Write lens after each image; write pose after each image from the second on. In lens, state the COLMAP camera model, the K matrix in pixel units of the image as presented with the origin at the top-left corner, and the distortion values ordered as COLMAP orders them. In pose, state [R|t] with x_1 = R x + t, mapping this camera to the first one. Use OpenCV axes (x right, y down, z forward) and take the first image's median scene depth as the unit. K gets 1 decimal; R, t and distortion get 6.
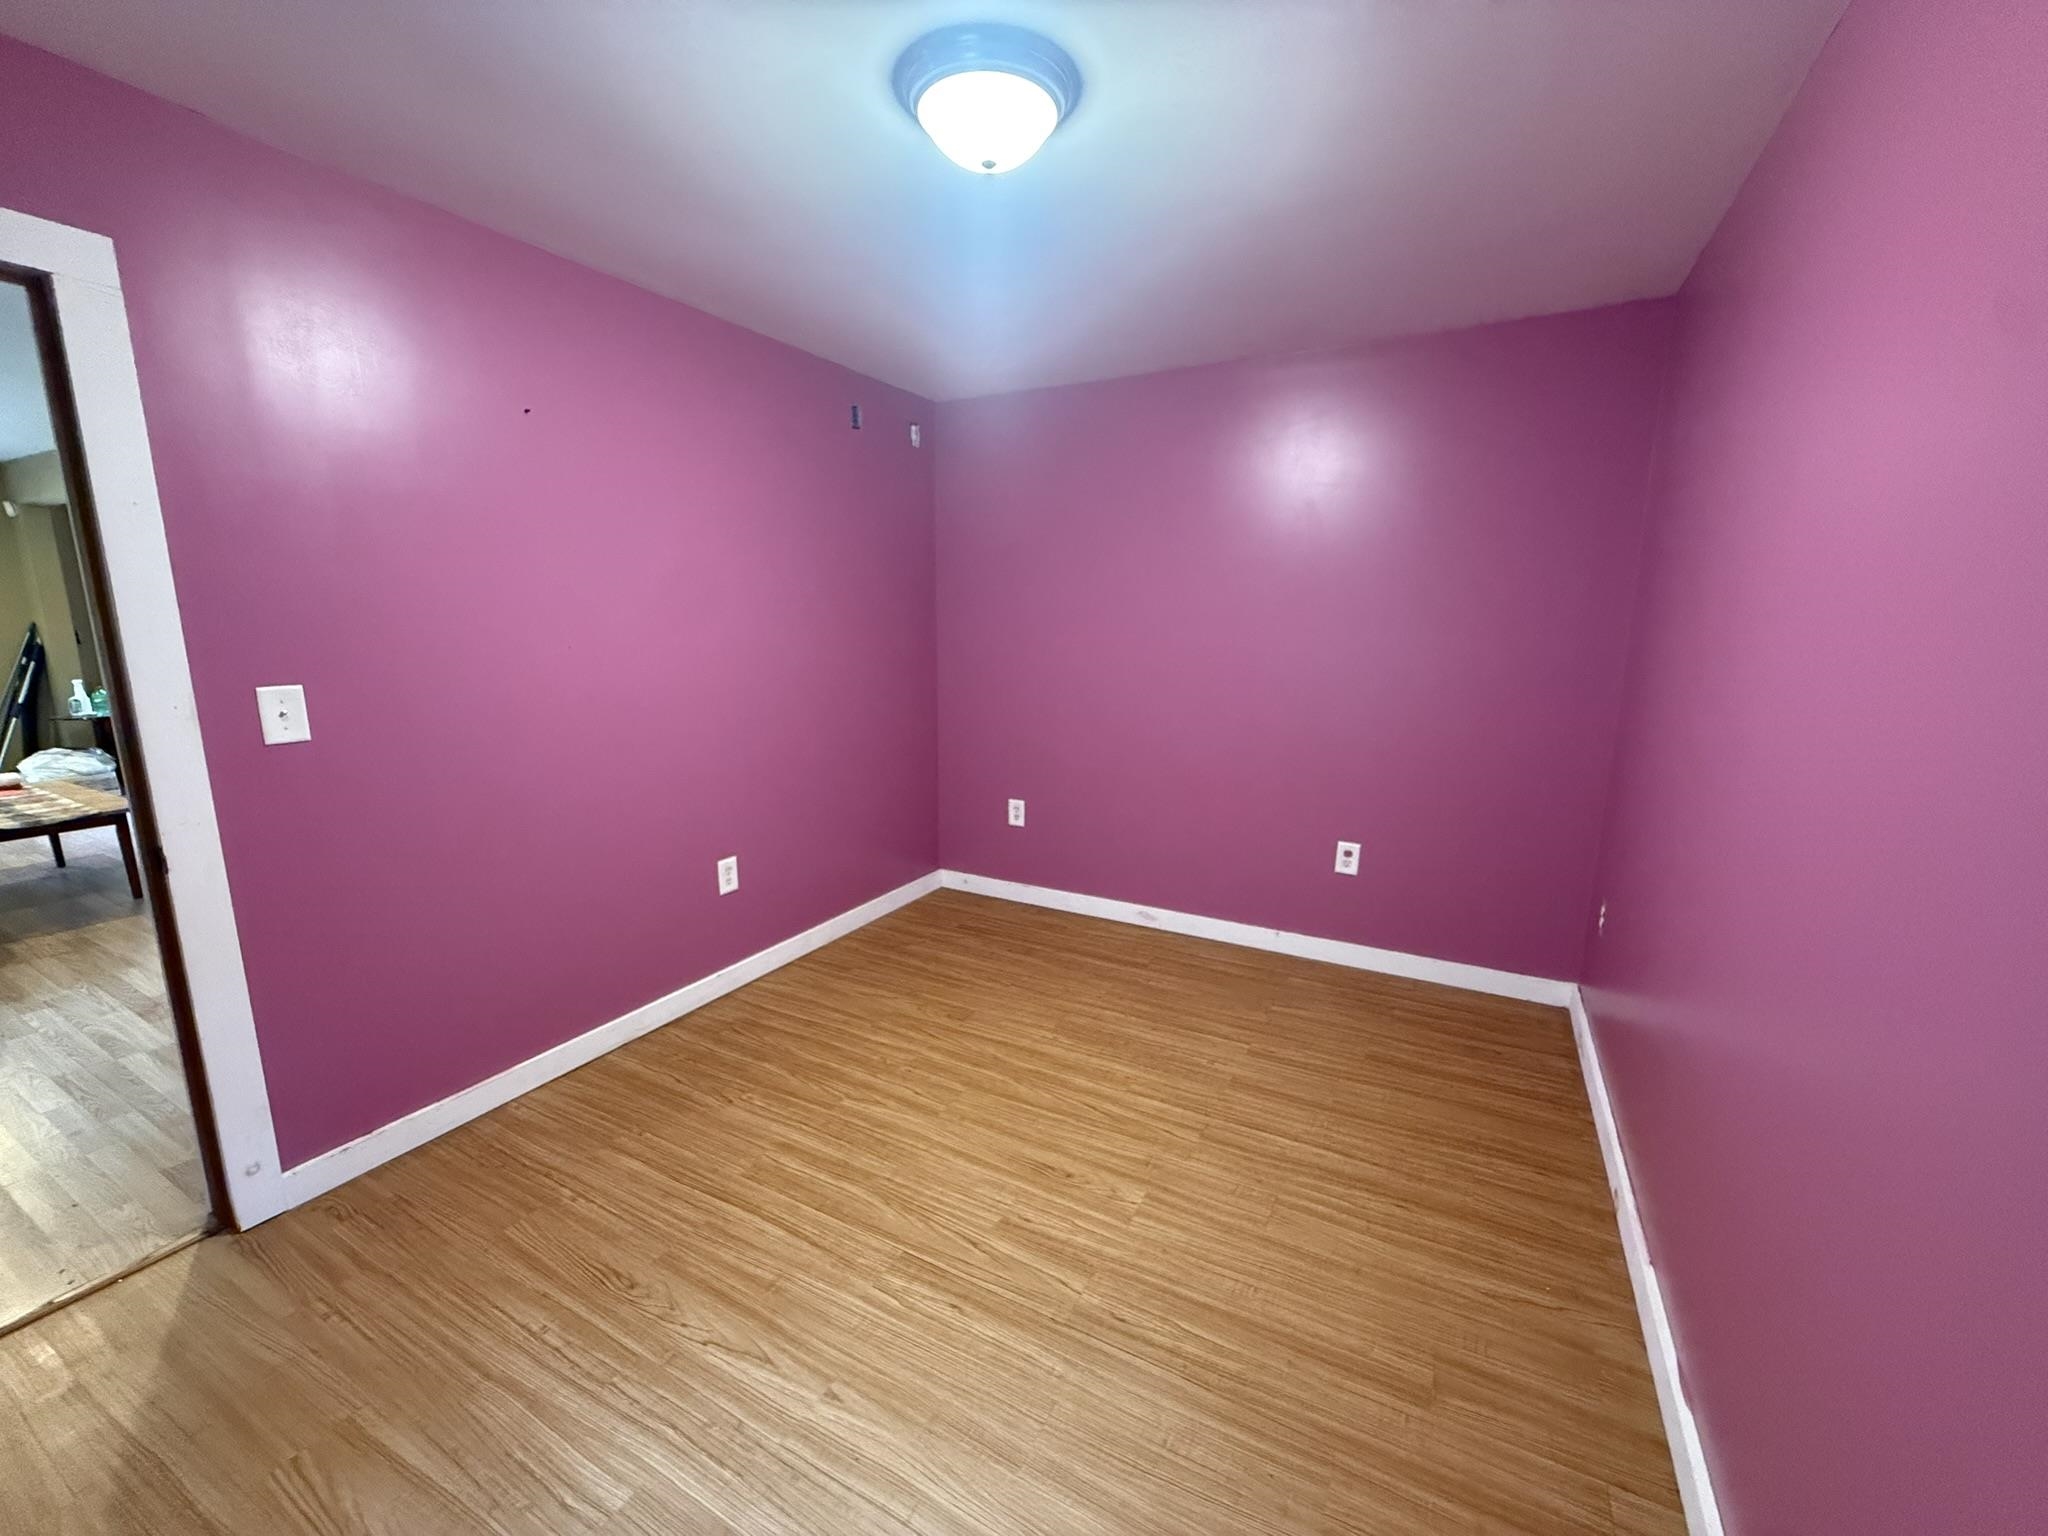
lens RADIAL K [[813.9, 0, 1015.8], [0, 813.9, 761.5], [0, 0, 1]] dist [-0.000781, -0.000180]
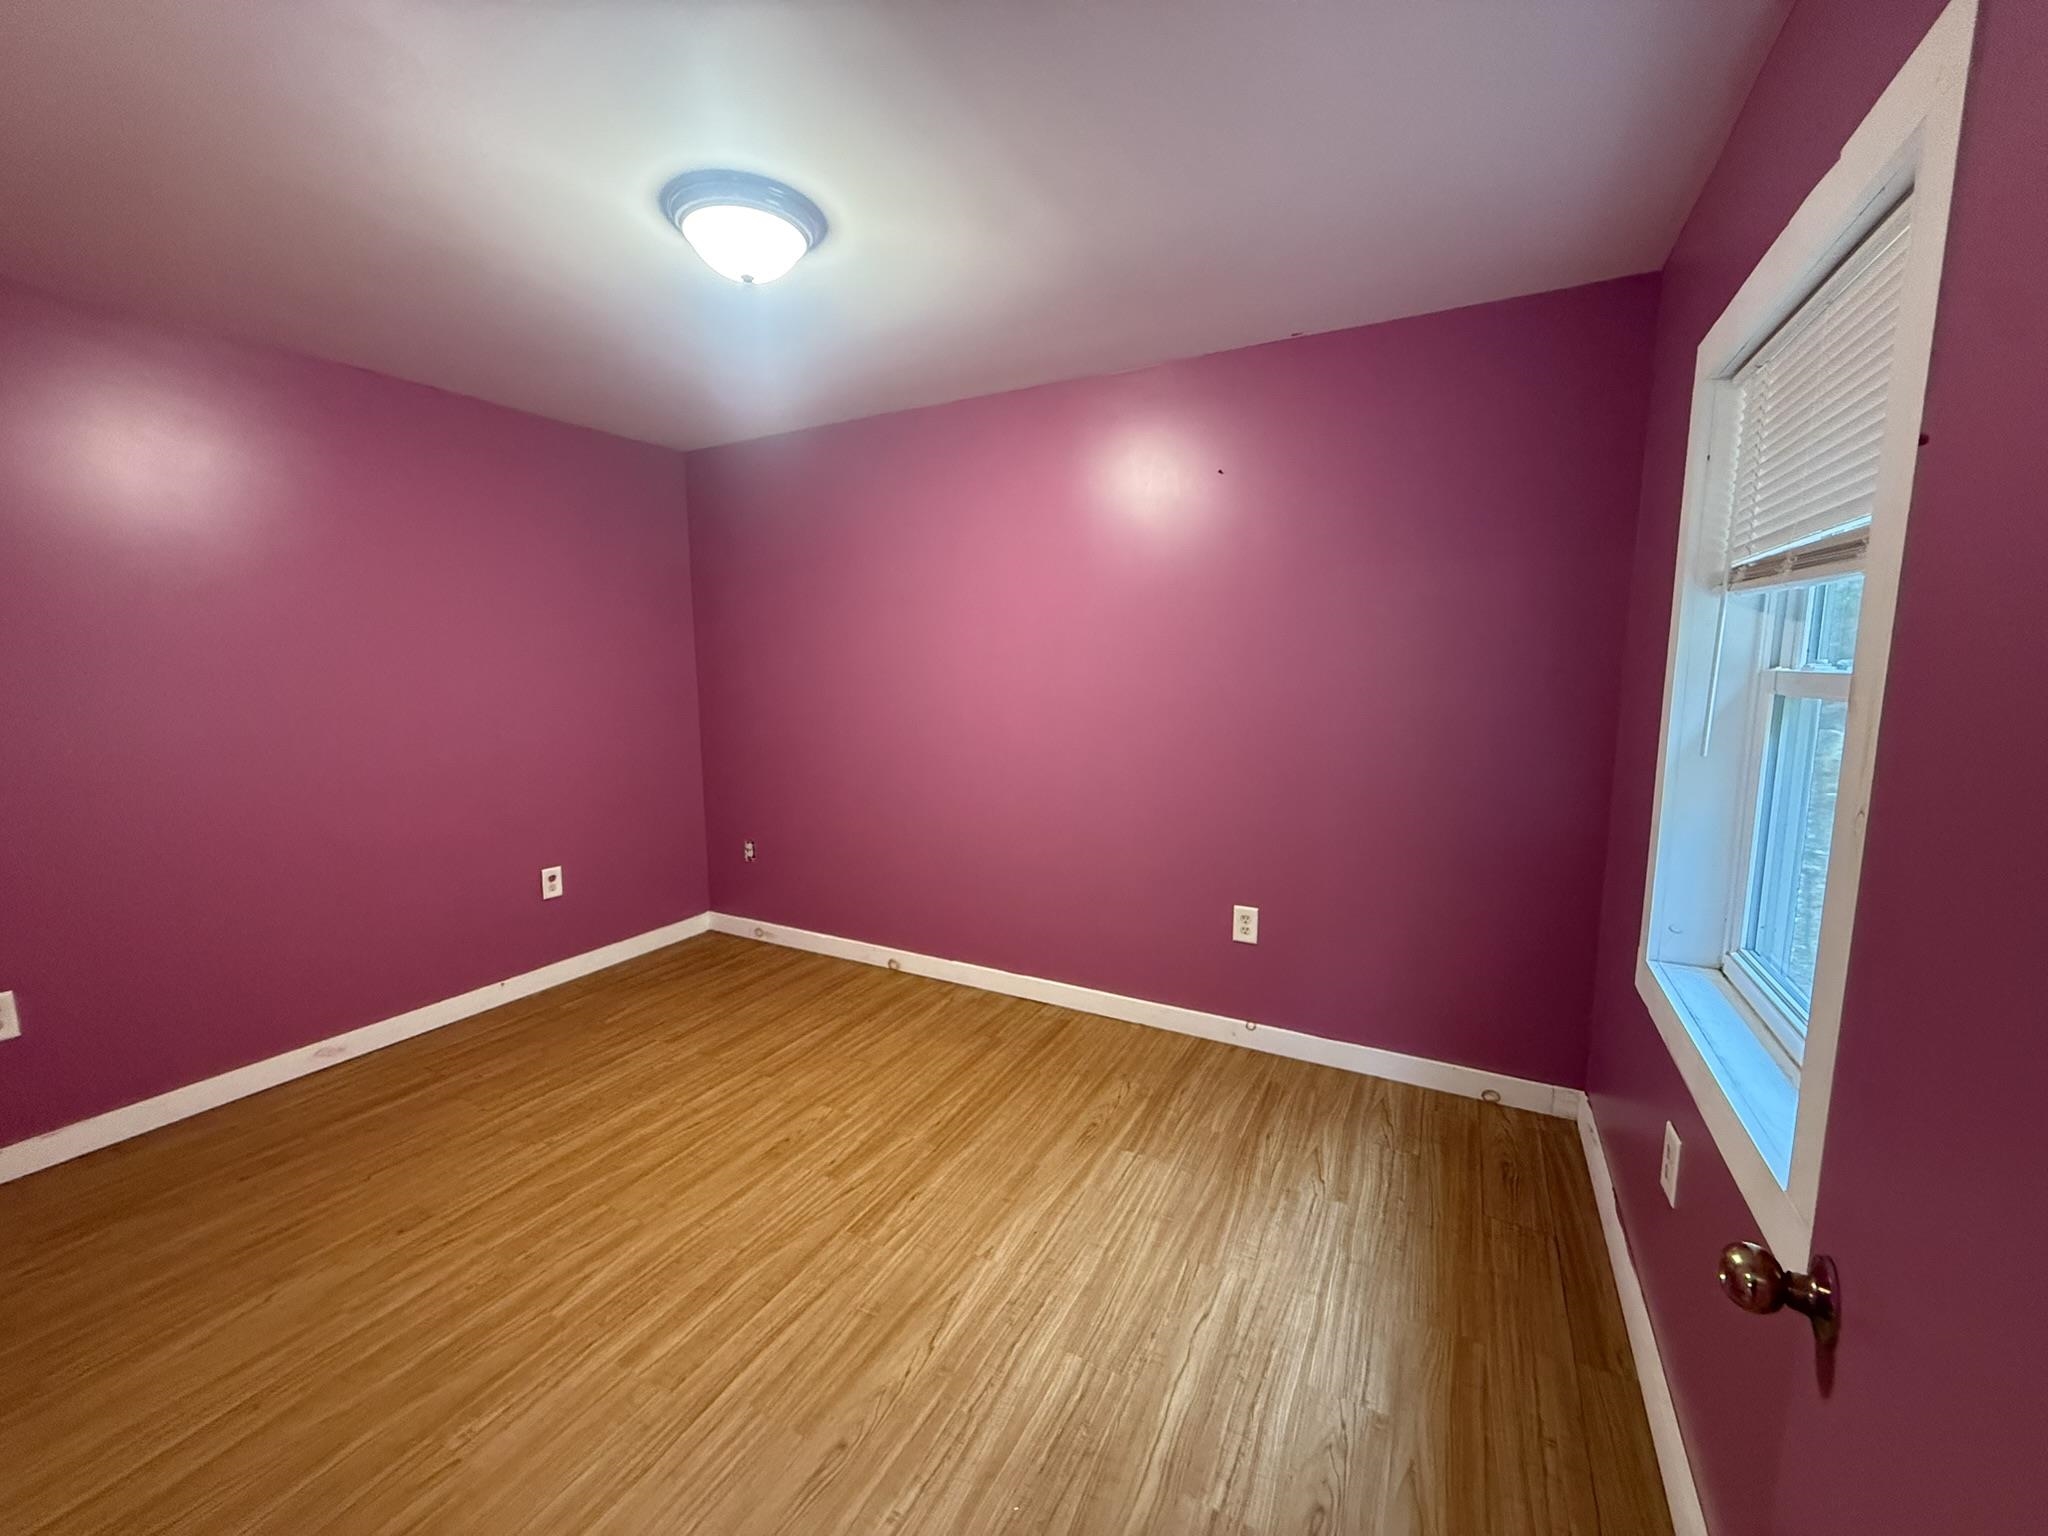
lens RADIAL K [[813.9, 0, 1017.8], [0, 813.9, 758.6], [0, 0, 1]] dist [-0.000781, -0.000180]
pose [[-0.001151, -0.125612, 0.992079, -1.005006], [0.178586, 0.976105, 0.123797, -0.099886], [-0.983924, 0.177314, 0.021310, 0.559278]]
